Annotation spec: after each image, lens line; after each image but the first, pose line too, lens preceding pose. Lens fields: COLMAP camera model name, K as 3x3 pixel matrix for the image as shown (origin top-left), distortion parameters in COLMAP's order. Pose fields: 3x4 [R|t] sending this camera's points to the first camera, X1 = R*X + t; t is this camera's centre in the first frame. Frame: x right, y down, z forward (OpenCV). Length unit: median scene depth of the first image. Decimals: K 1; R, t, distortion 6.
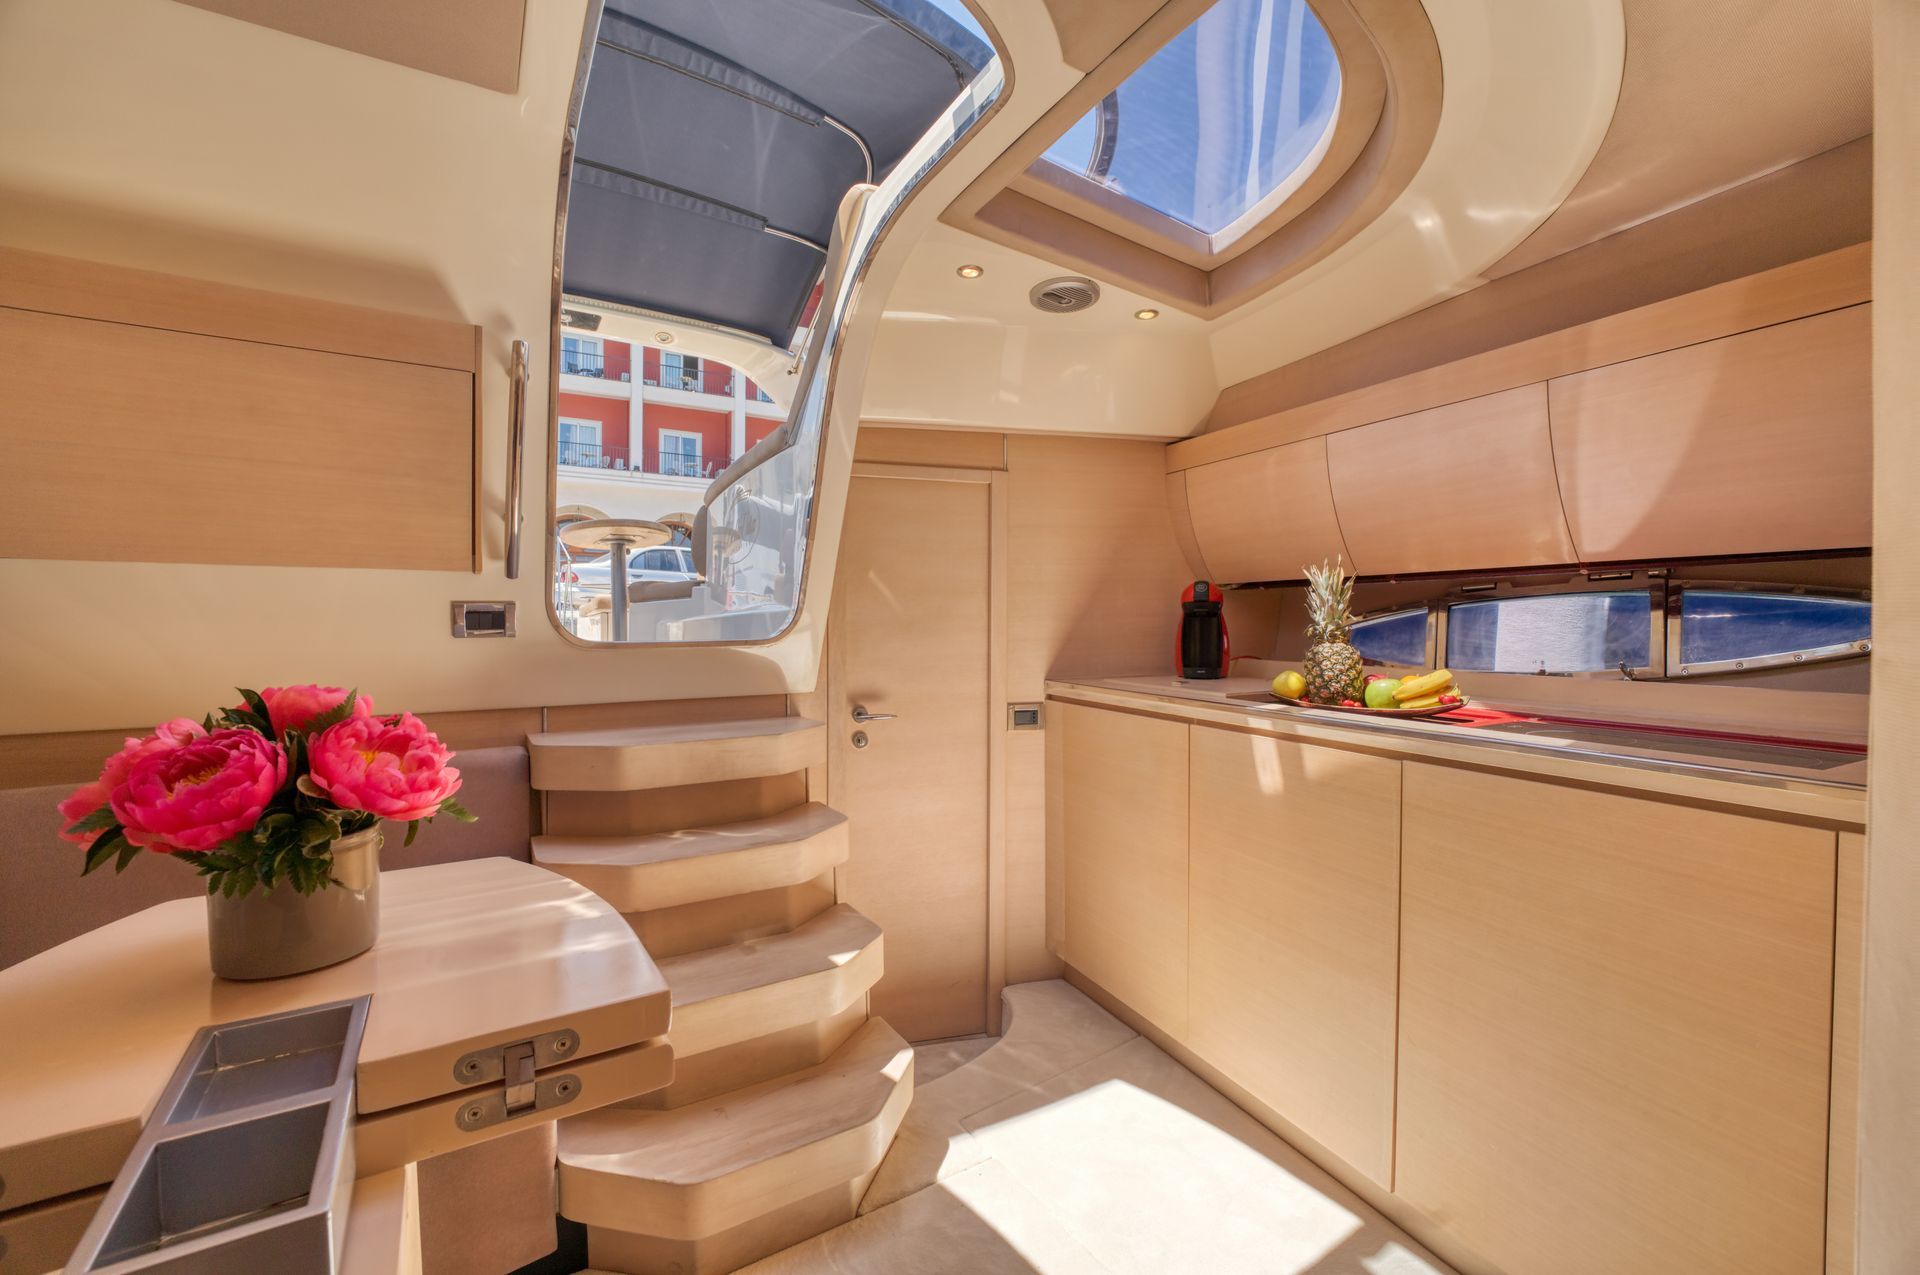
lens RADIAL K [[774.0, 0, 956.7], [0, 774.0, 641.9], [0, 0, 1]] dist [-0.027438, 0.000195]
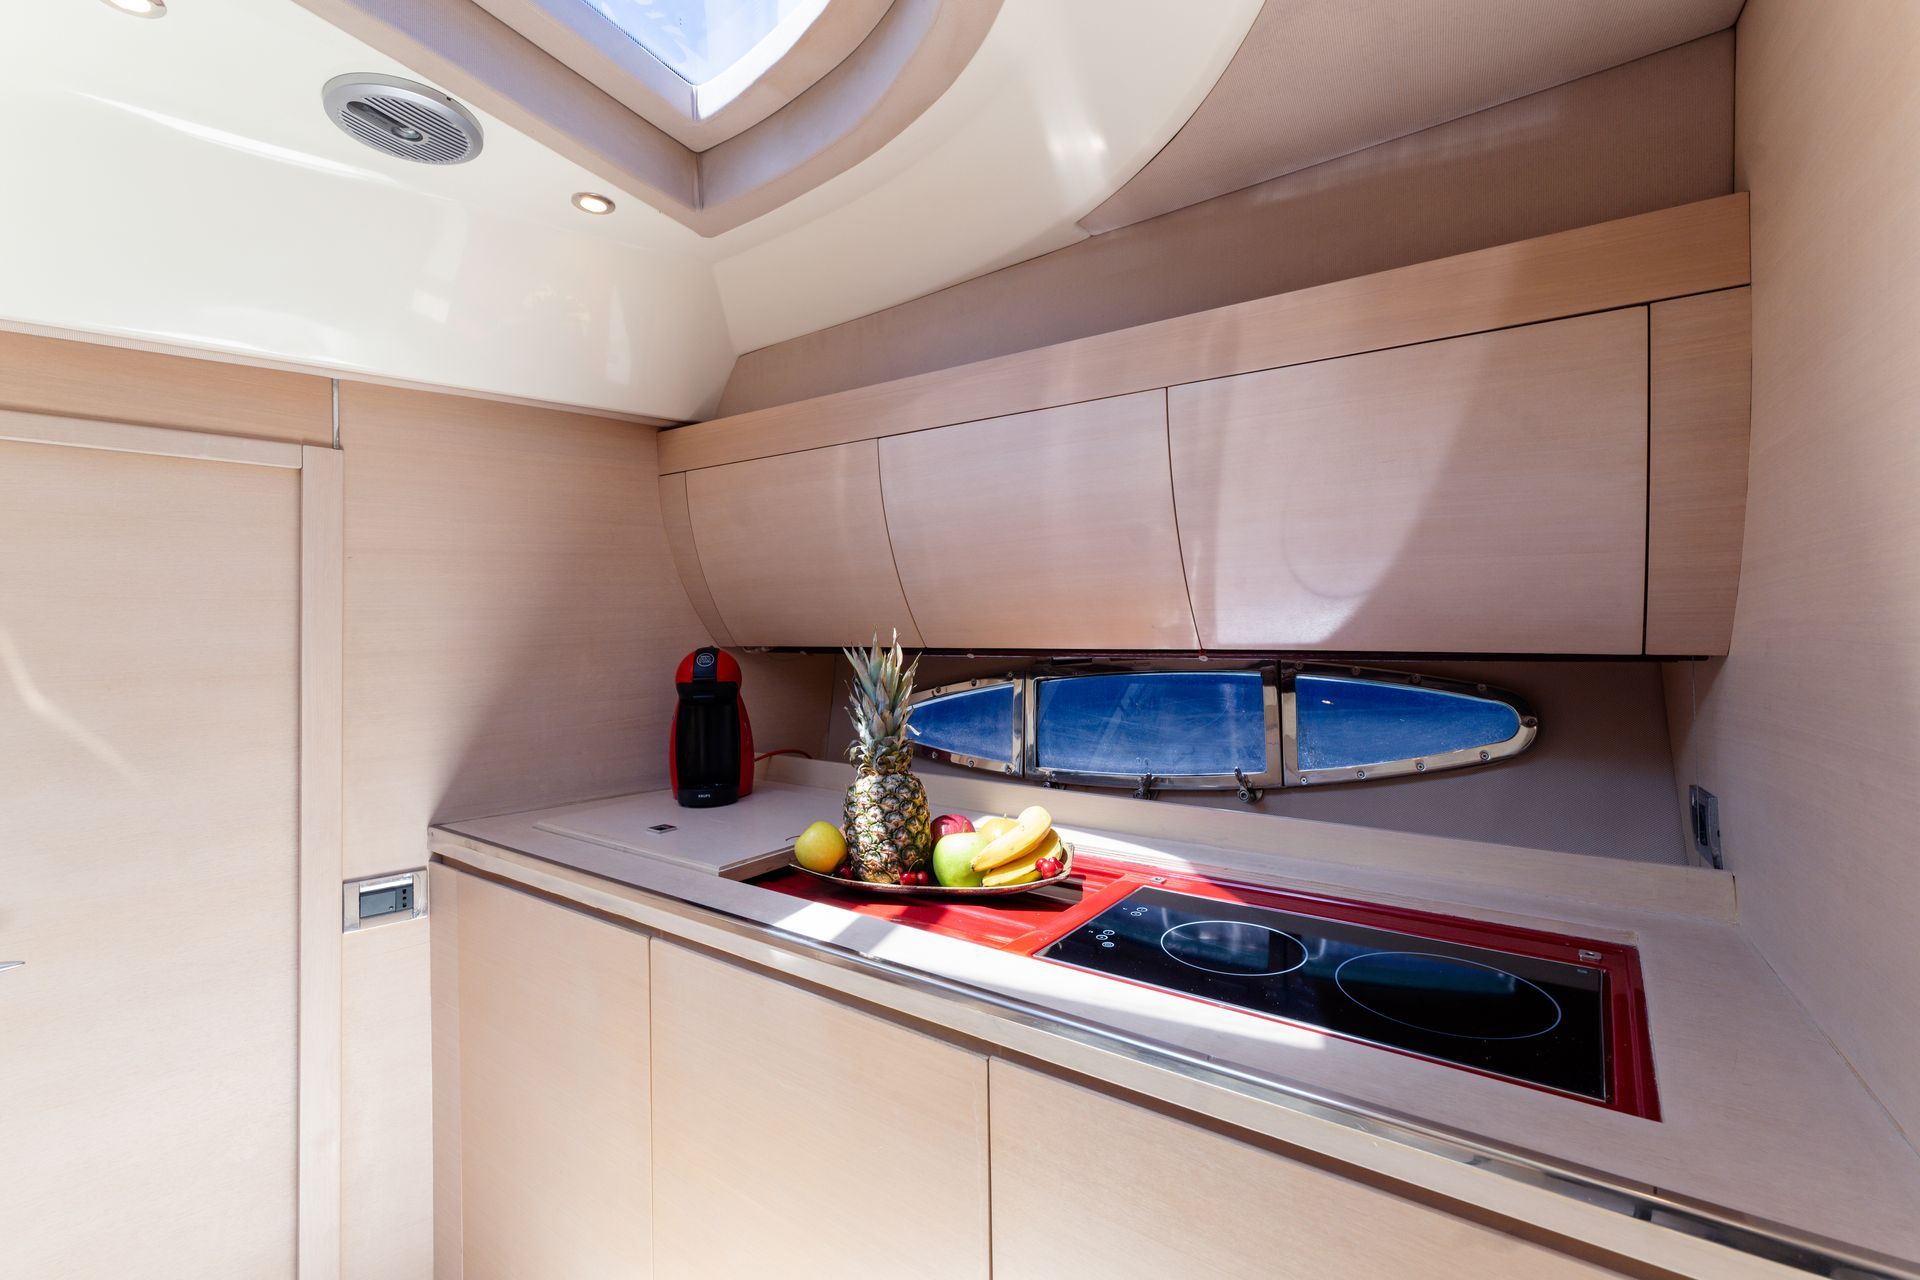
lens RADIAL K [[873.6, 0, 954.7], [0, 873.6, 638.9], [0, 0, 1]] dist [-0.002486, -0.000078]
pose [[0.882361, -0.010564, 0.470454, 0.174565], [0.017491, 0.999793, -0.010355, -0.083308], [-0.470248, 0.017366, 0.882364, 0.293198]]
